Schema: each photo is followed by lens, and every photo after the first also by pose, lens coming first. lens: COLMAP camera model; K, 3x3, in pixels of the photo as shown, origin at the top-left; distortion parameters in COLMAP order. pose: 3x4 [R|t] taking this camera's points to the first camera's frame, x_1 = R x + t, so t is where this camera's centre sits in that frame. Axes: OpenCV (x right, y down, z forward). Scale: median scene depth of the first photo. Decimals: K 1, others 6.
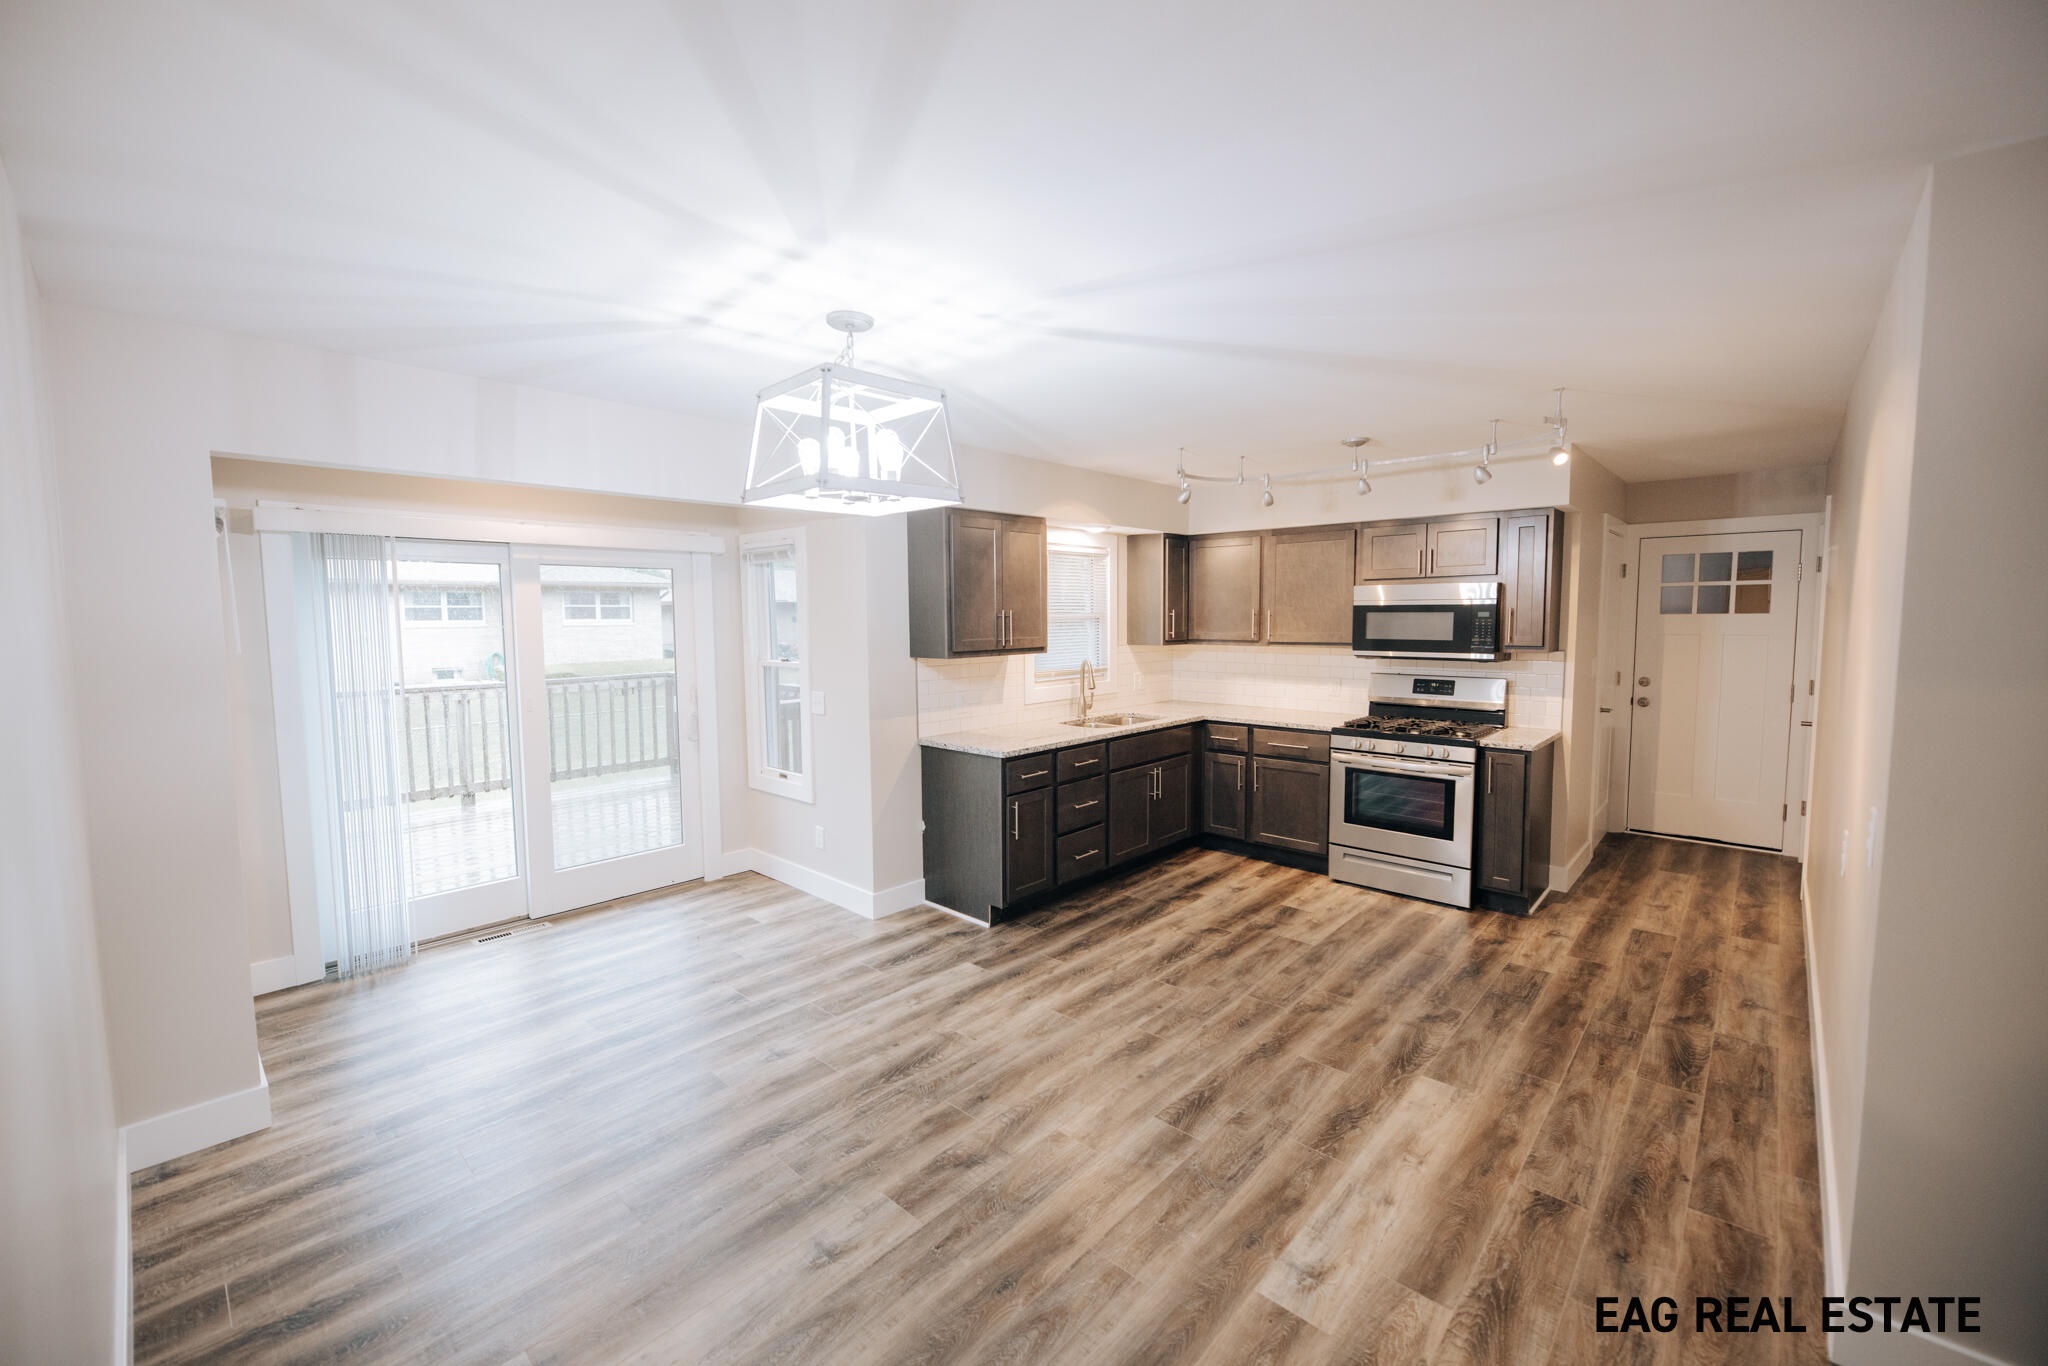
lens RADIAL K [[817.4, 0, 1022.5], [0, 817.4, 680.2], [0, 0, 1]] dist [-0.000831, -0.003682]
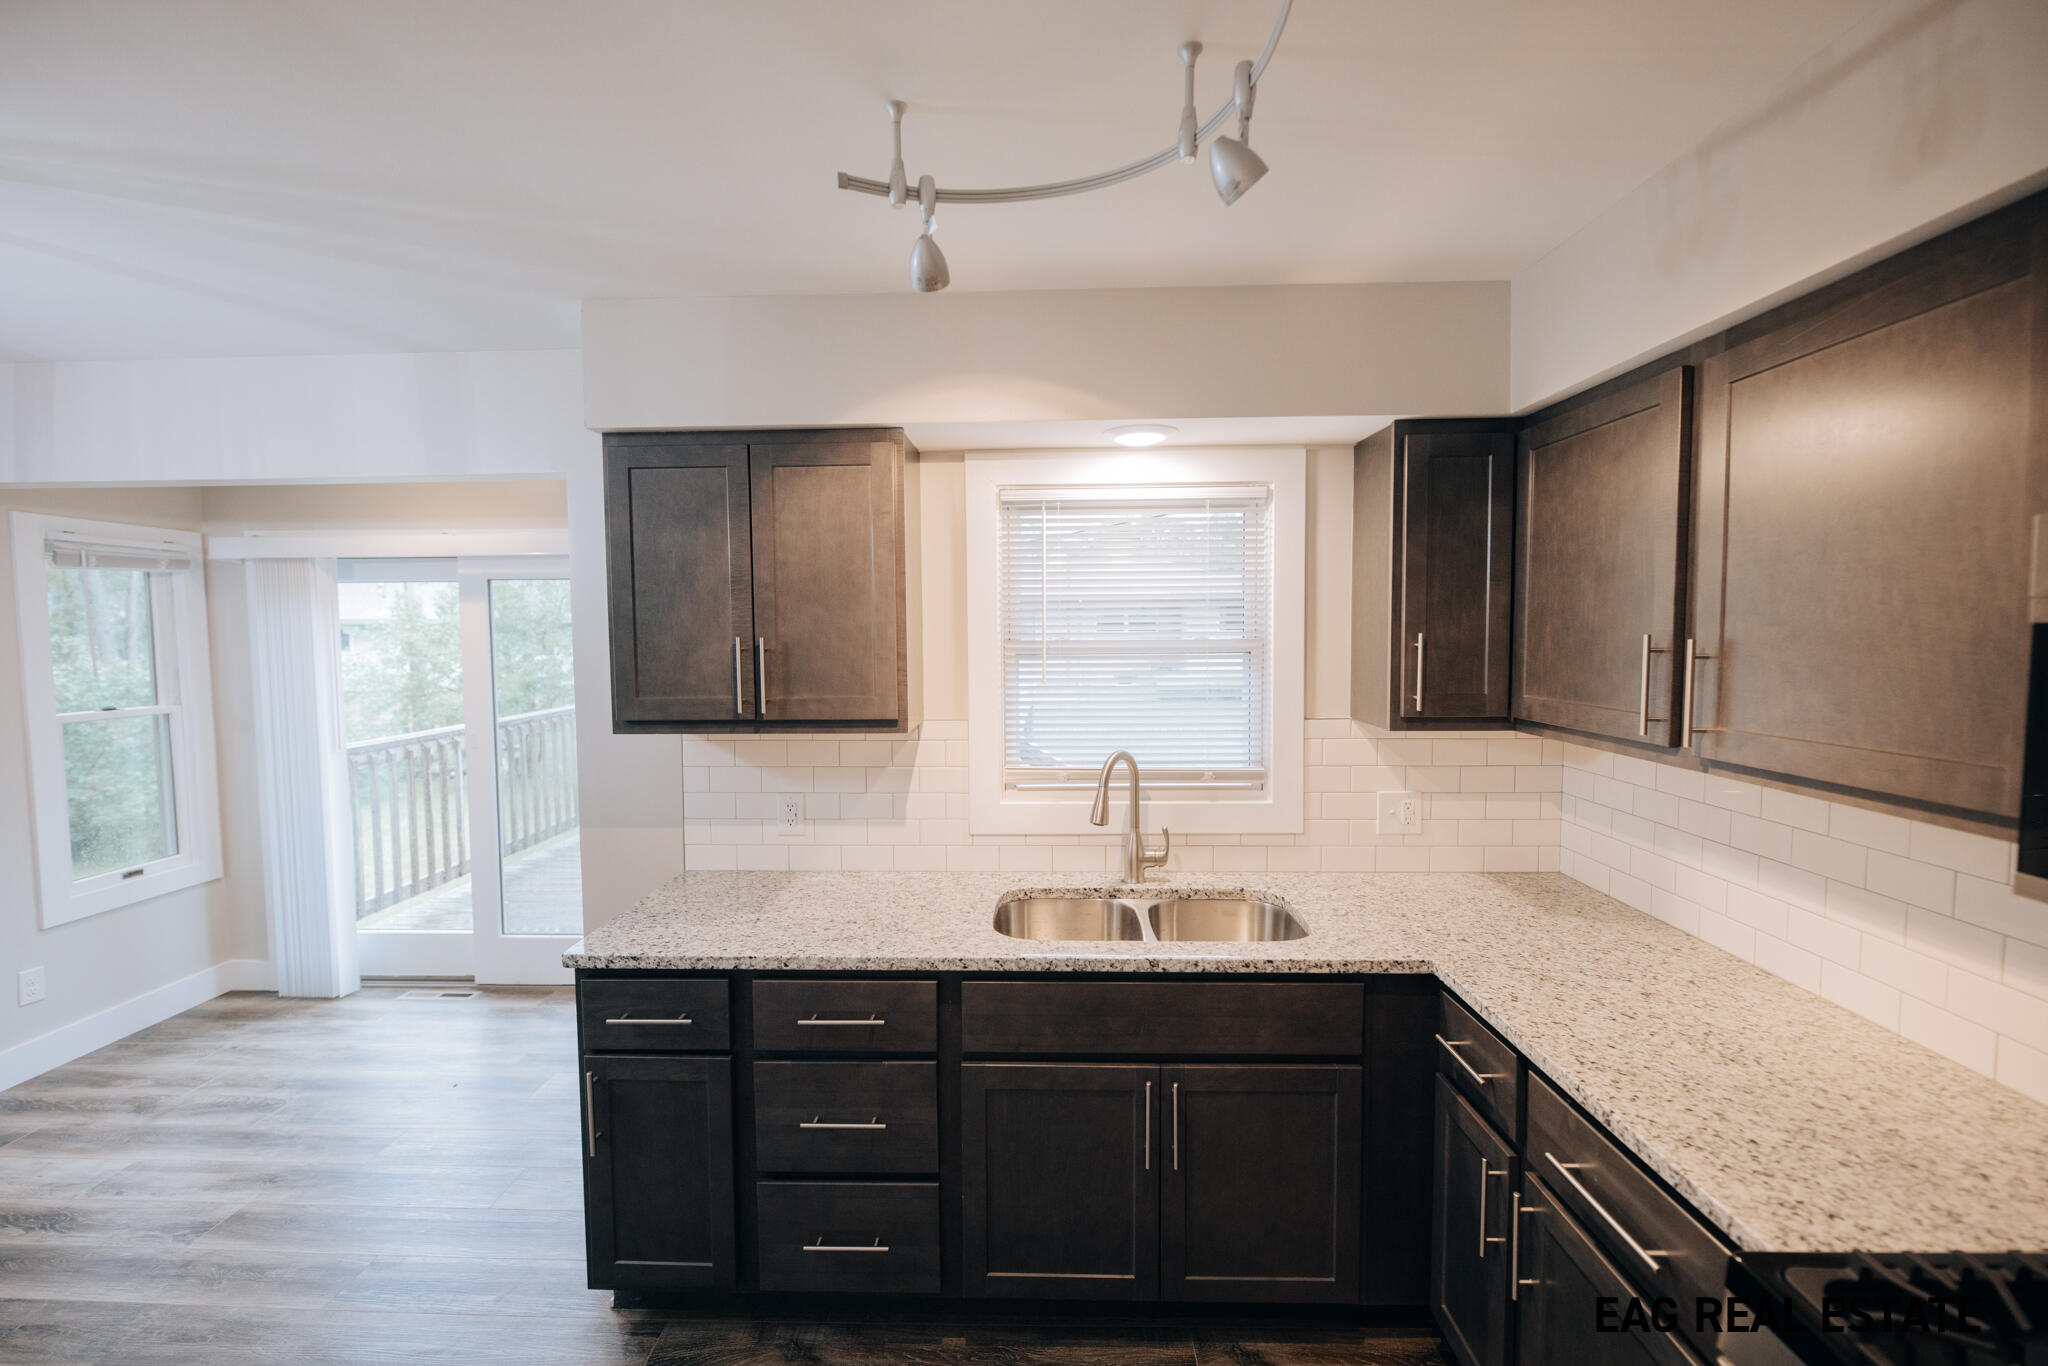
lens RADIAL K [[857.9, 0, 1022.5], [0, 857.9, 677.3], [0, 0, 1]] dist [0.000340, -0.002346]
pose [[0.655937, 0.046243, -0.753397, 0.468812], [-0.059580, 0.998179, 0.009395, -0.080028], [0.752460, 0.038724, 0.657498, 0.830359]]
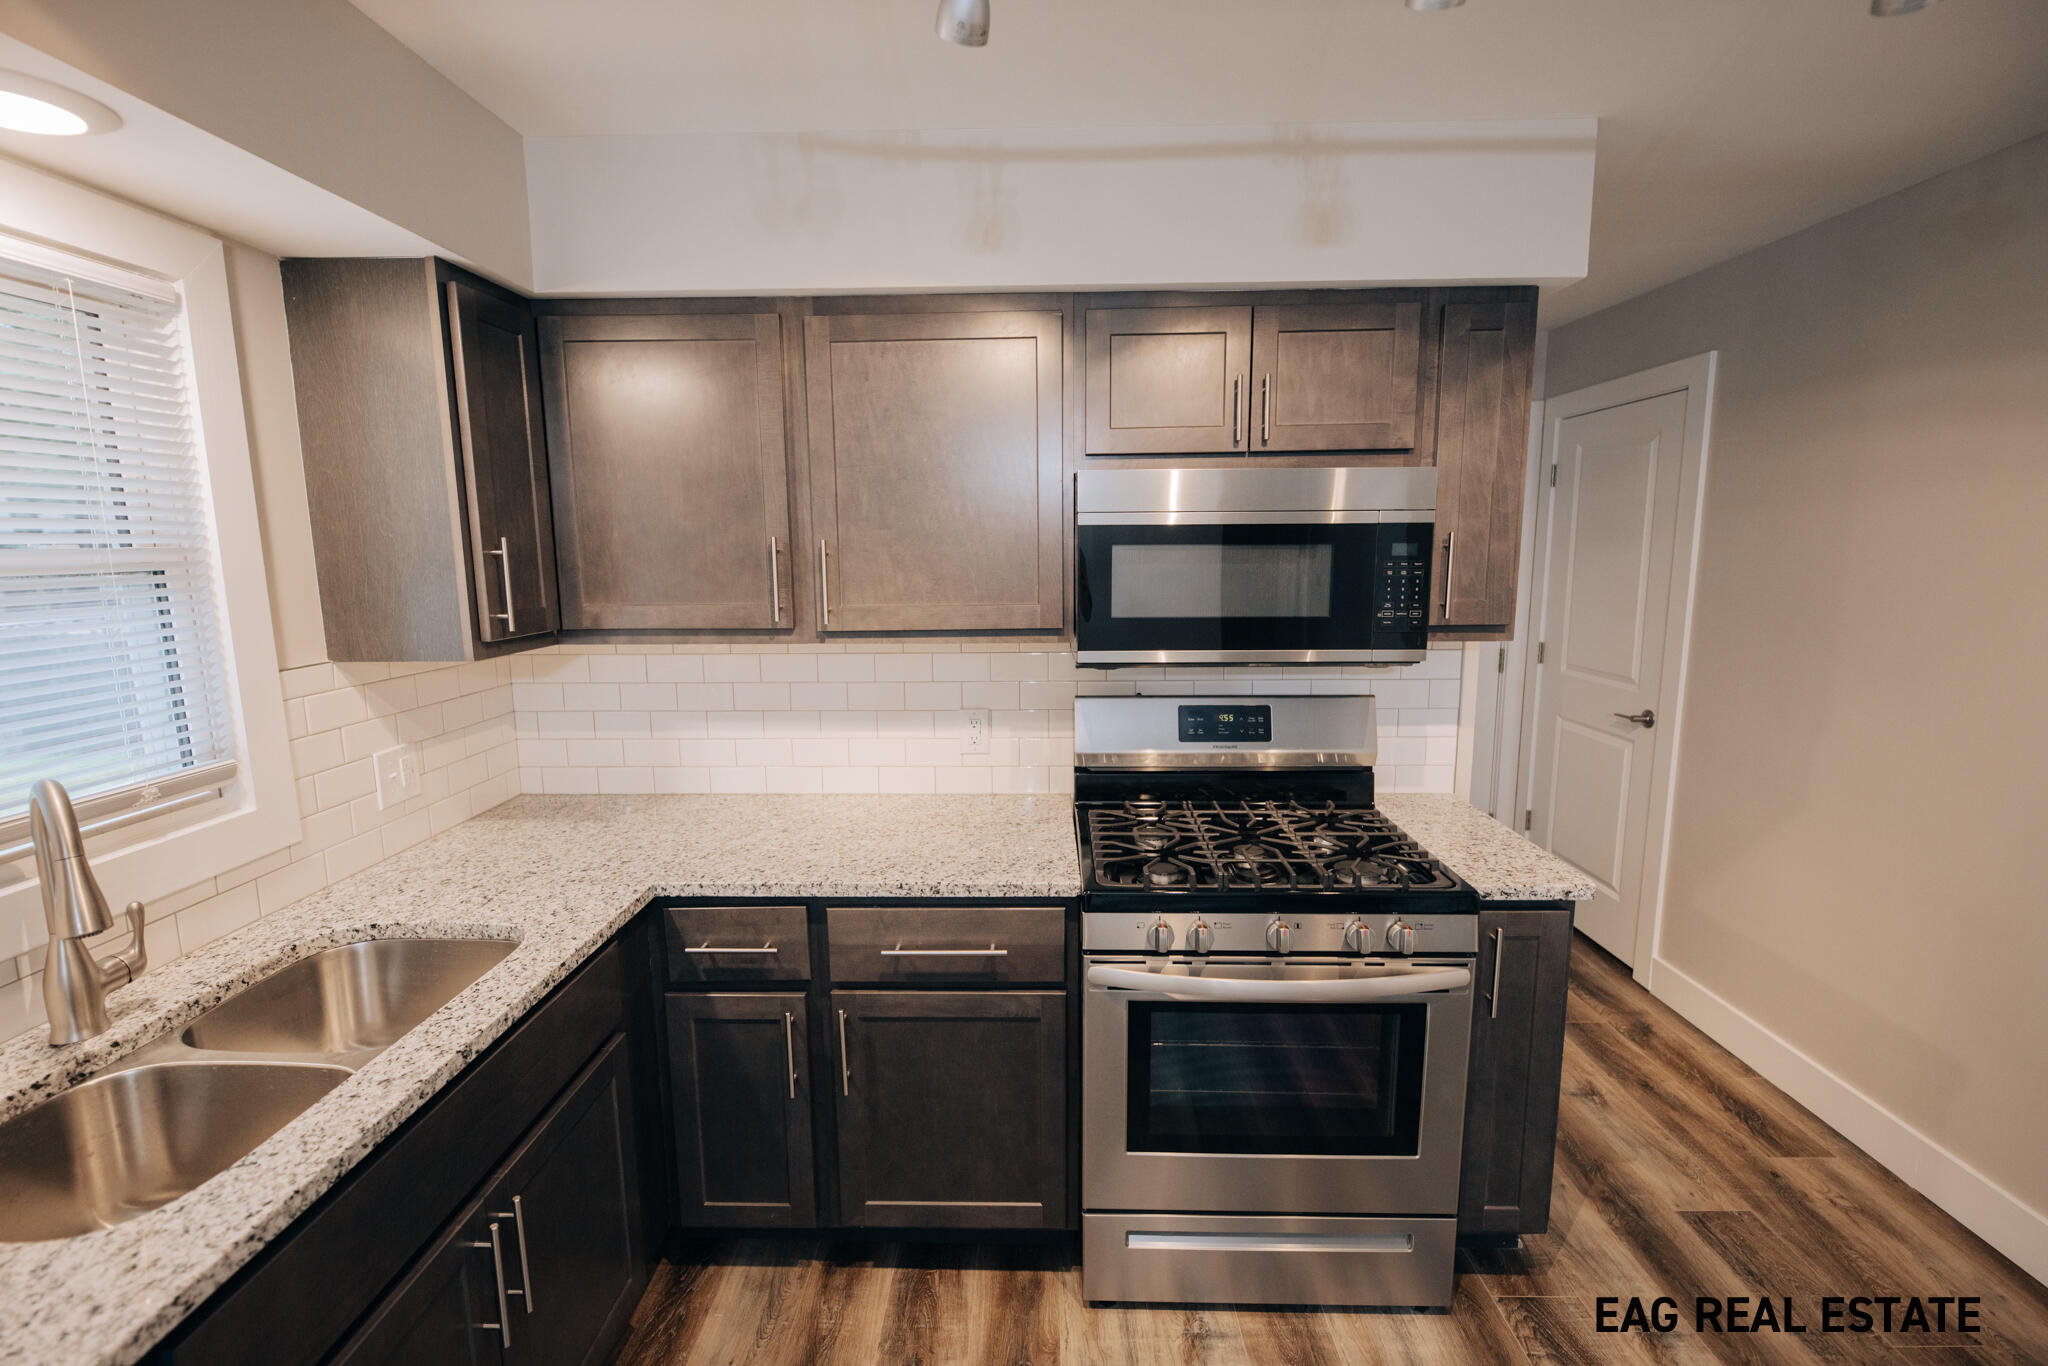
lens RADIAL K [[896.3, 0, 1022.0], [0, 896.3, 678.2], [0, 0, 1]] dist [0.001749, -0.004236]
pose [[0.751949, -0.095825, 0.652220, 0.145463], [0.057144, 0.995129, 0.080324, -0.067733], [-0.656740, -0.023130, 0.753762, 0.839913]]
